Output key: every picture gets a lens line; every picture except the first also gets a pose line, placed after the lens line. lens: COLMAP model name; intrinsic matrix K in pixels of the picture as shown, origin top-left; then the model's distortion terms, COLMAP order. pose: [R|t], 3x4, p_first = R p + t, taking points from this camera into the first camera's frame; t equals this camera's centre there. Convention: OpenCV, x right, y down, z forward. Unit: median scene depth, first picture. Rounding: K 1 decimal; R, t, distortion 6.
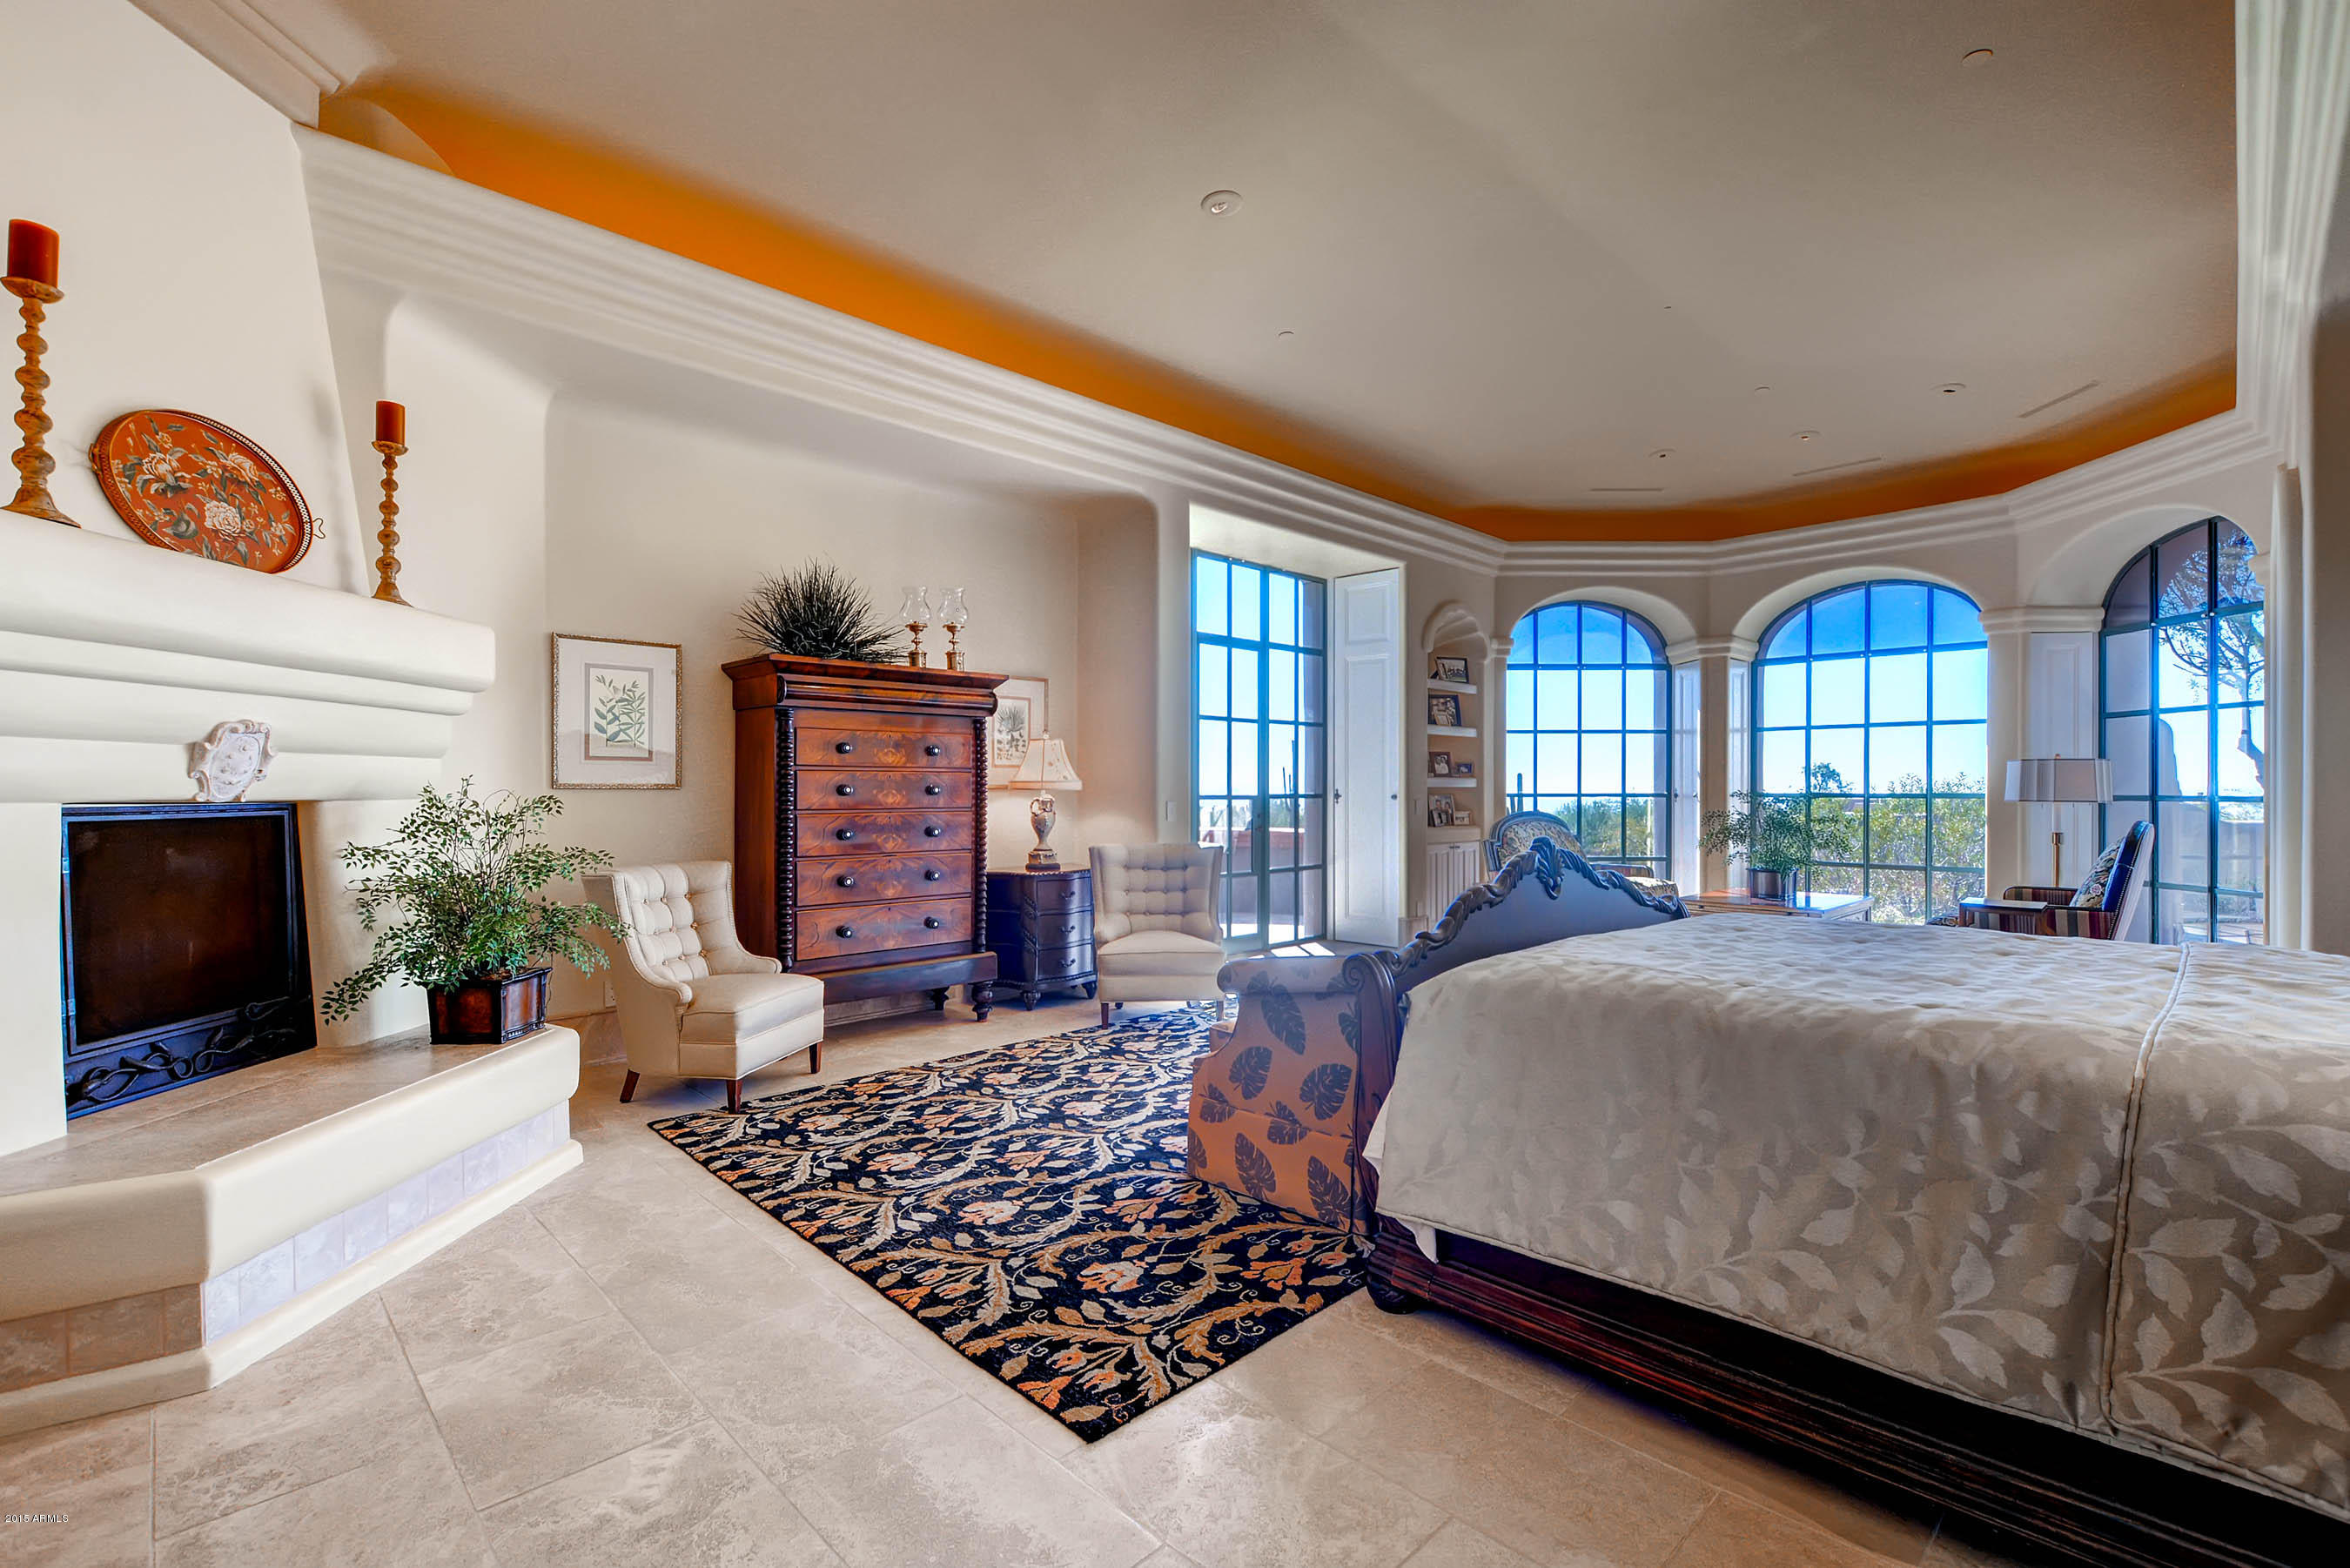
lens RADIAL K [[1036.0, 0, 1193.3], [0, 1036.0, 788.8], [0, 0, 1]] dist [0.010716, -0.007860]
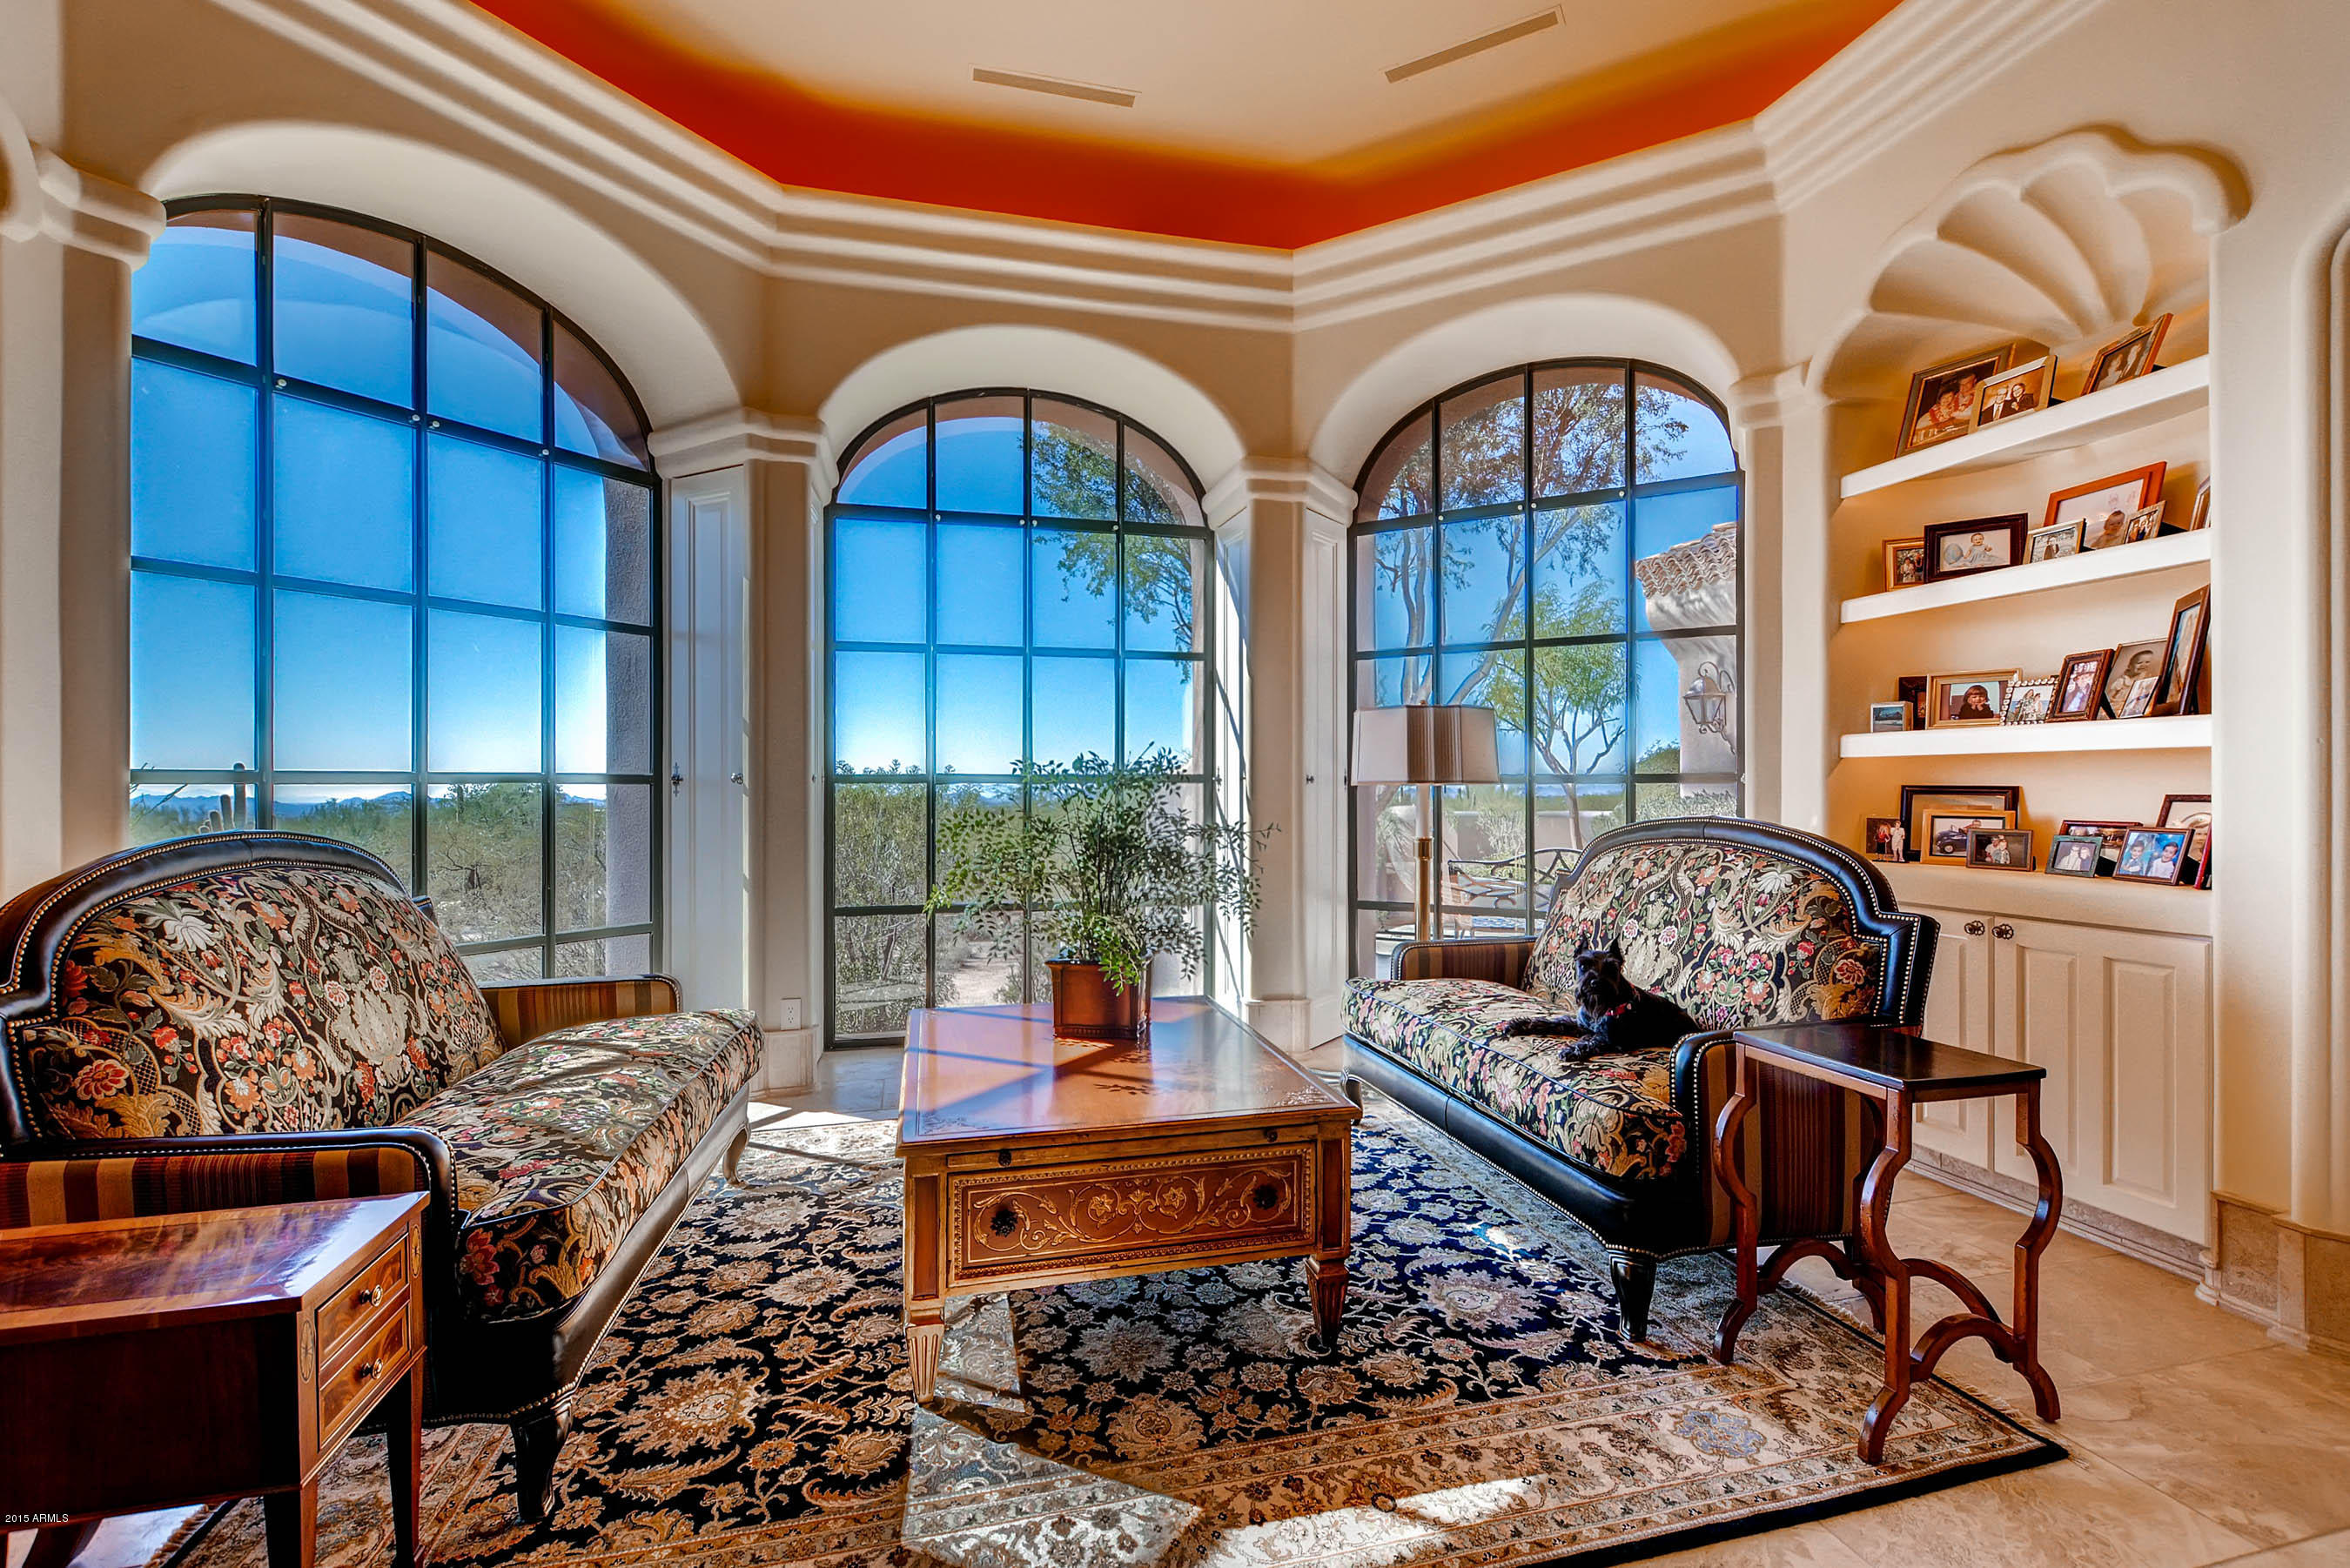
lens RADIAL K [[1036.0, 0, 1193.3], [0, 1036.0, 788.8], [0, 0, 1]] dist [0.010716, -0.007860]
pose [[0.504879, -0.008076, 0.863152, 0.424054], [-0.000171, 0.999955, 0.009456, 0.012987], [-0.863190, -0.004922, 0.504855, 1.266293]]
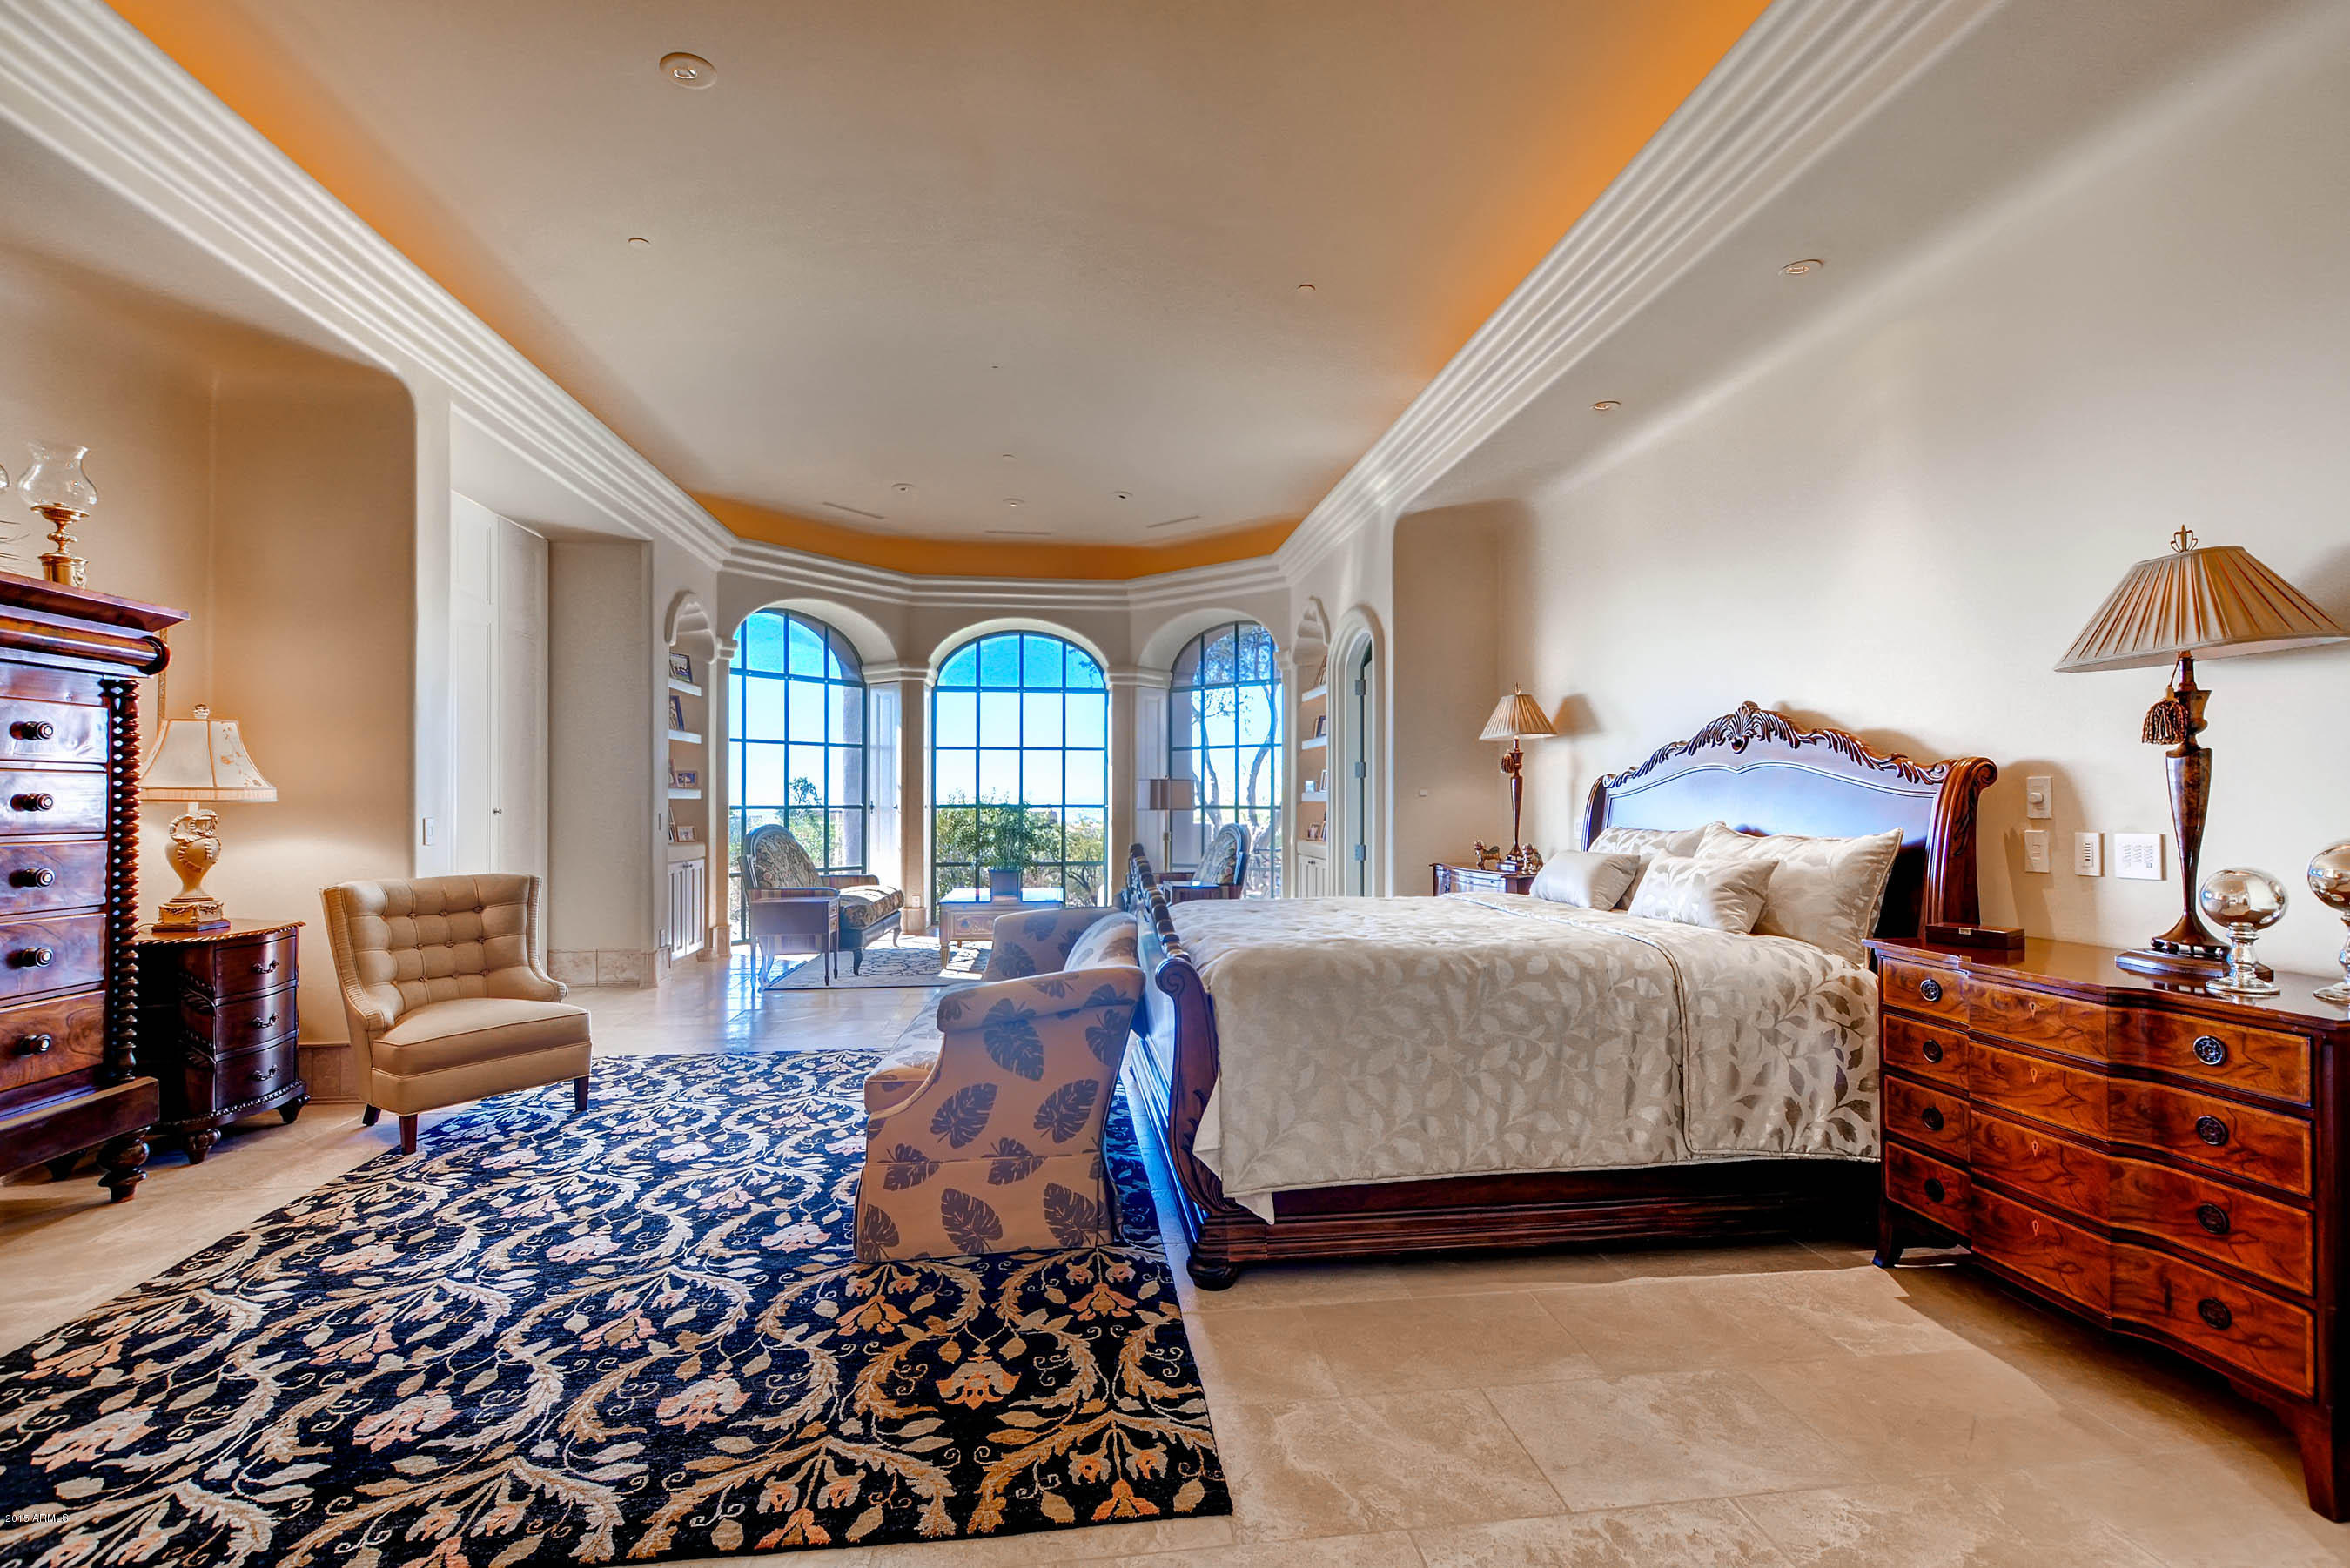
lens RADIAL K [[1036.0, 0, 1193.3], [0, 1036.0, 788.8], [0, 0, 1]] dist [0.010716, -0.007860]
pose [[0.601575, 0.009773, 0.798757, -0.390748], [-0.000641, 0.999931, -0.011751, 0.000278], [-0.798816, 0.006557, 0.601539, 0.213942]]
